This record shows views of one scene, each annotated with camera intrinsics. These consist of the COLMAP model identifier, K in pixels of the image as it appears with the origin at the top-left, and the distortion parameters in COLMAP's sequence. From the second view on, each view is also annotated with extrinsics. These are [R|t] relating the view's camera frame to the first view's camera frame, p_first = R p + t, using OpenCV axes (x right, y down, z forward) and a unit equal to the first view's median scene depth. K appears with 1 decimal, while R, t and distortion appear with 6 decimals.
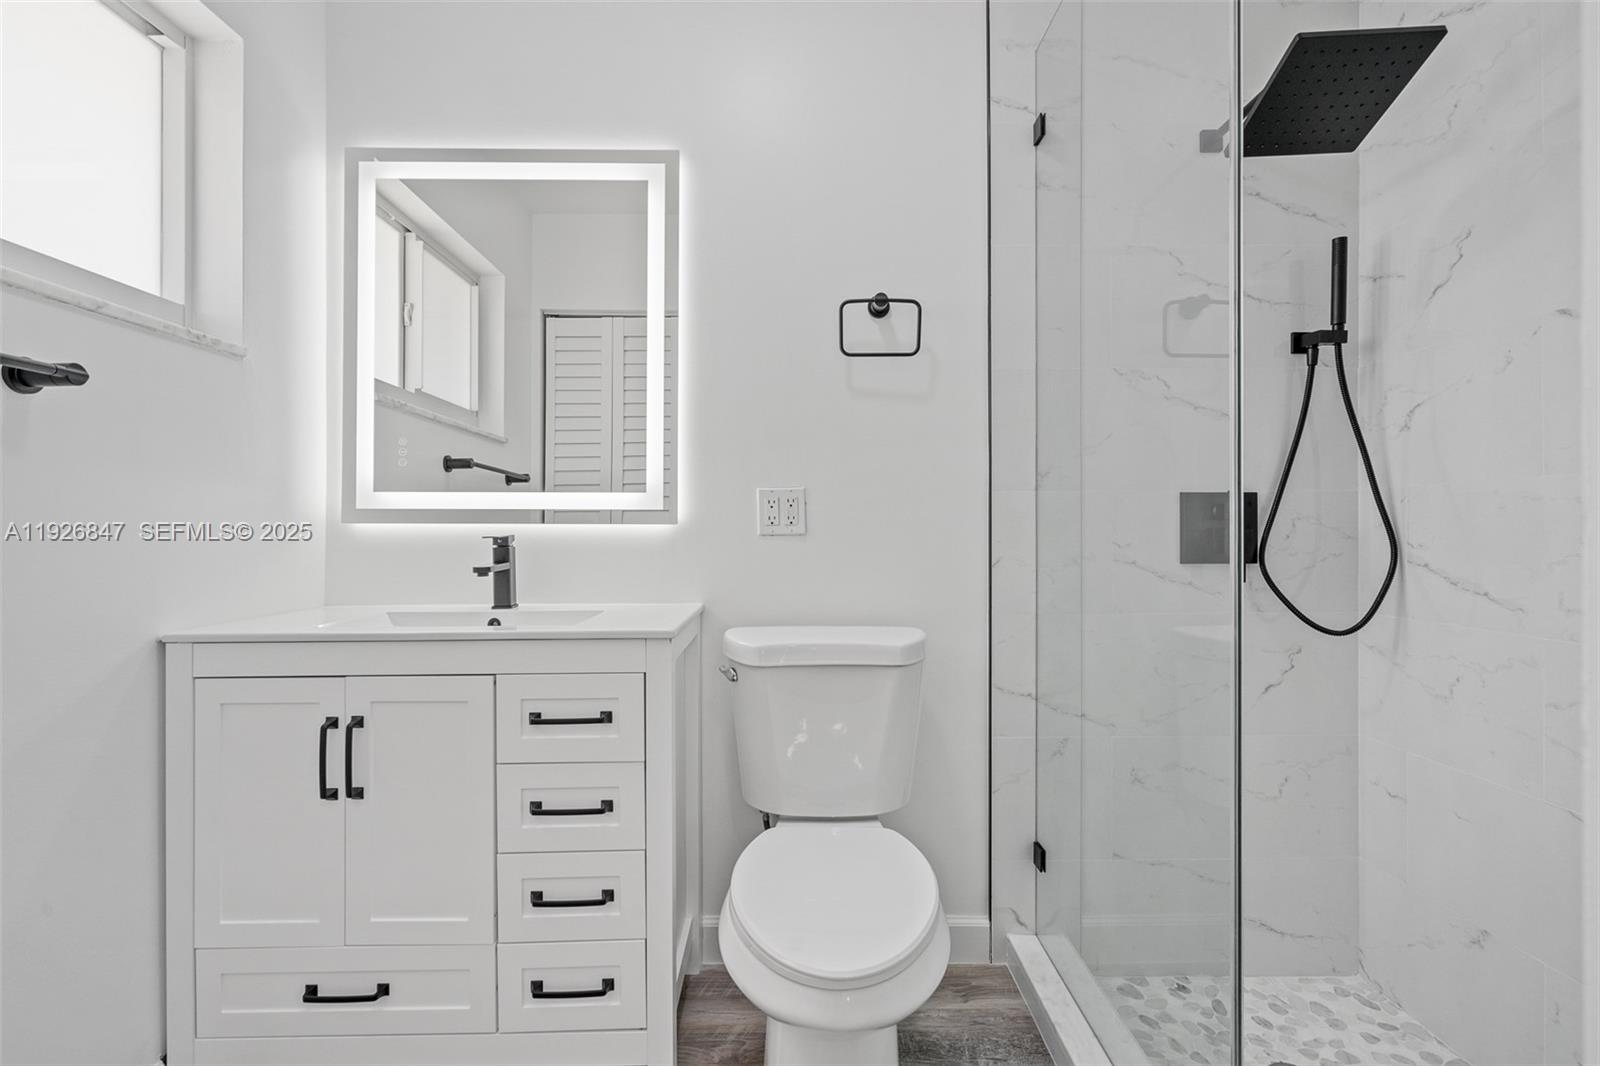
lens RADIAL K [[723.2, 0, 806.9], [0, 723.2, 529.0], [0, 0, 1]] dist [0.002376, -0.005507]
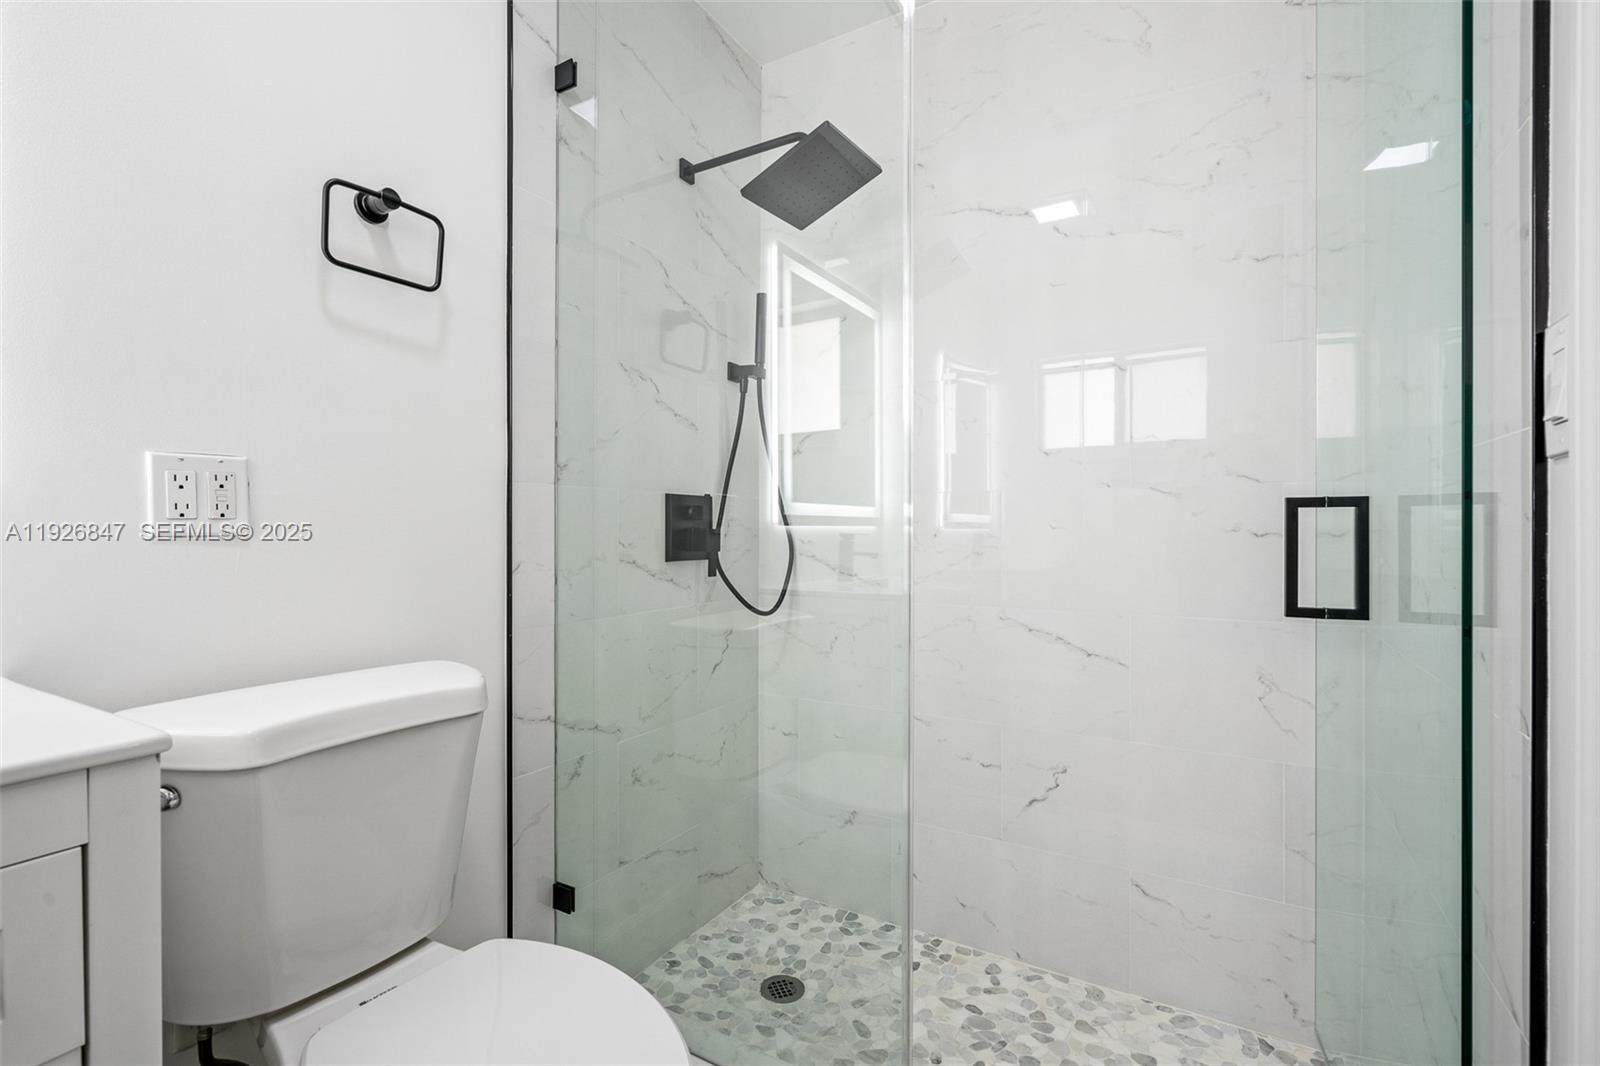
lens RADIAL K [[724.6, 0, 797.3], [0, 724.6, 533.2], [0, 0, 1]] dist [-0.003256, 0.000450]
pose [[0.522556, -0.001395, 0.852604, -0.284042], [-0.004460, 0.999981, 0.004369, 0.001157], [-0.852593, -0.006085, 0.522540, 0.293562]]
